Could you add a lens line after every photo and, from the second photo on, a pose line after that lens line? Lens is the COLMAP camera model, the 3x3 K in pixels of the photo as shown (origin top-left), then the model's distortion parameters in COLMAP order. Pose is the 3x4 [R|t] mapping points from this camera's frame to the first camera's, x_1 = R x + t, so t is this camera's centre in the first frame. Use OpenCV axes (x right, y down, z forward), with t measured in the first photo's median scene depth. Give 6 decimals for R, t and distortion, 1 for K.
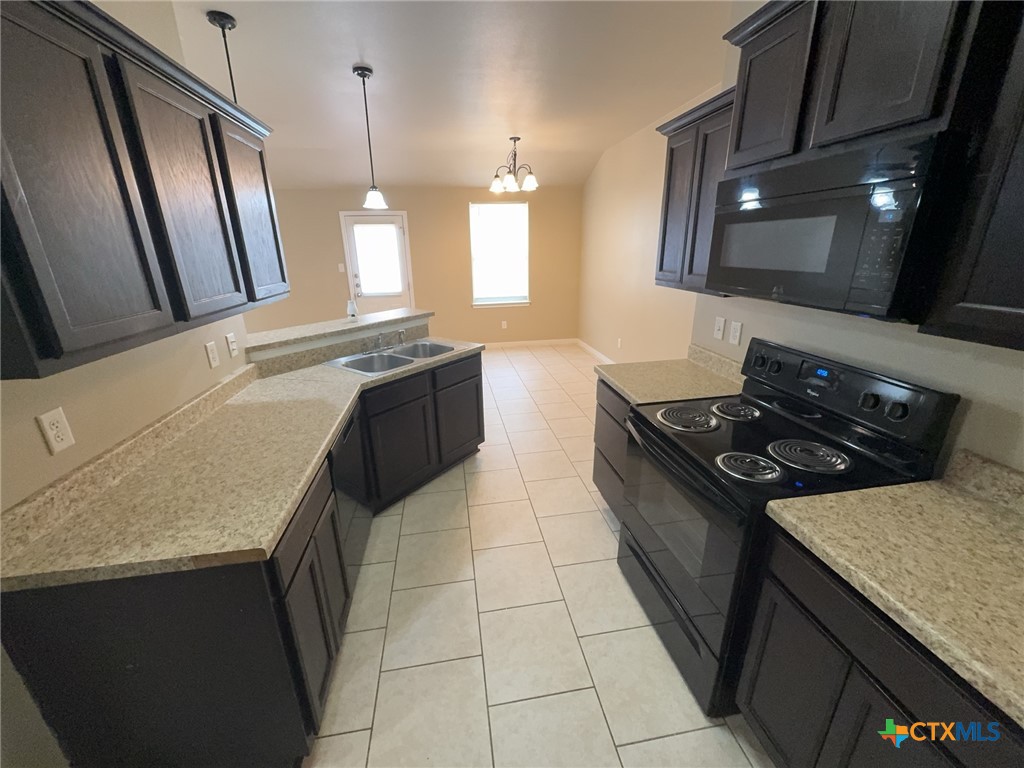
lens RADIAL K [[409.8, 0, 510.9], [0, 409.8, 384.6], [0, 0, 1]] dist [-0.002693, 0.000100]
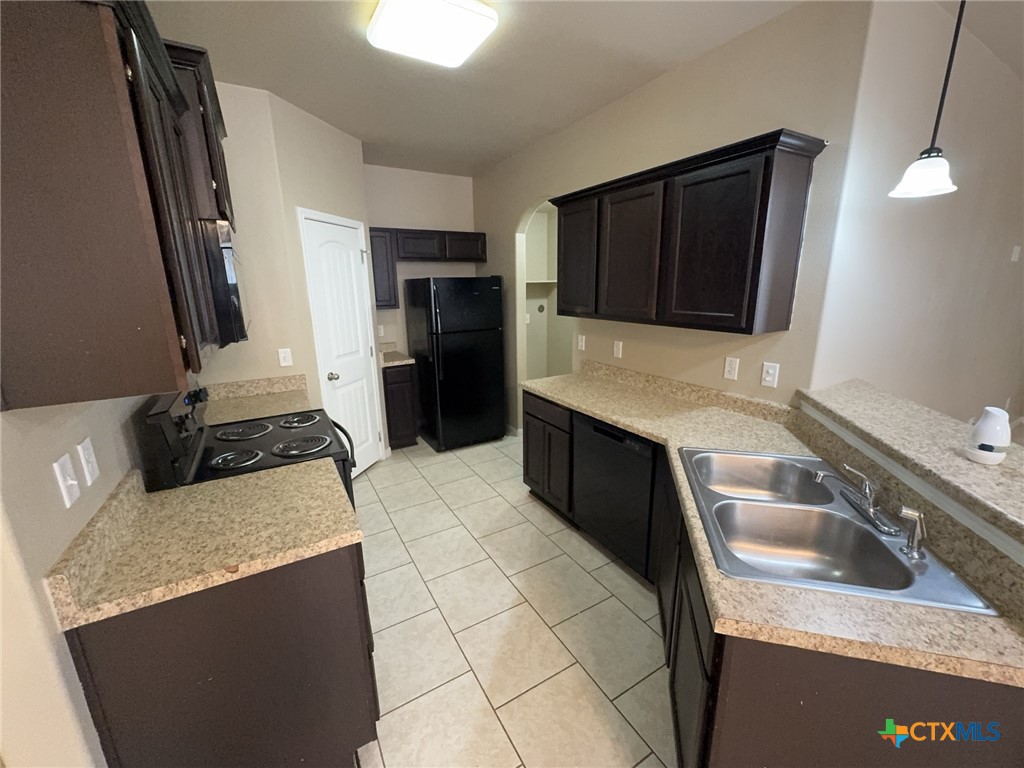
lens RADIAL K [[409.8, 0, 510.9], [0, 409.8, 384.6], [0, 0, 1]] dist [-0.002693, 0.000100]
pose [[-0.932514, 0.112981, -0.343007, 0.332125], [-0.089942, 0.847215, 0.523580, -0.838776], [0.349755, 0.519097, -0.779878, 2.495427]]
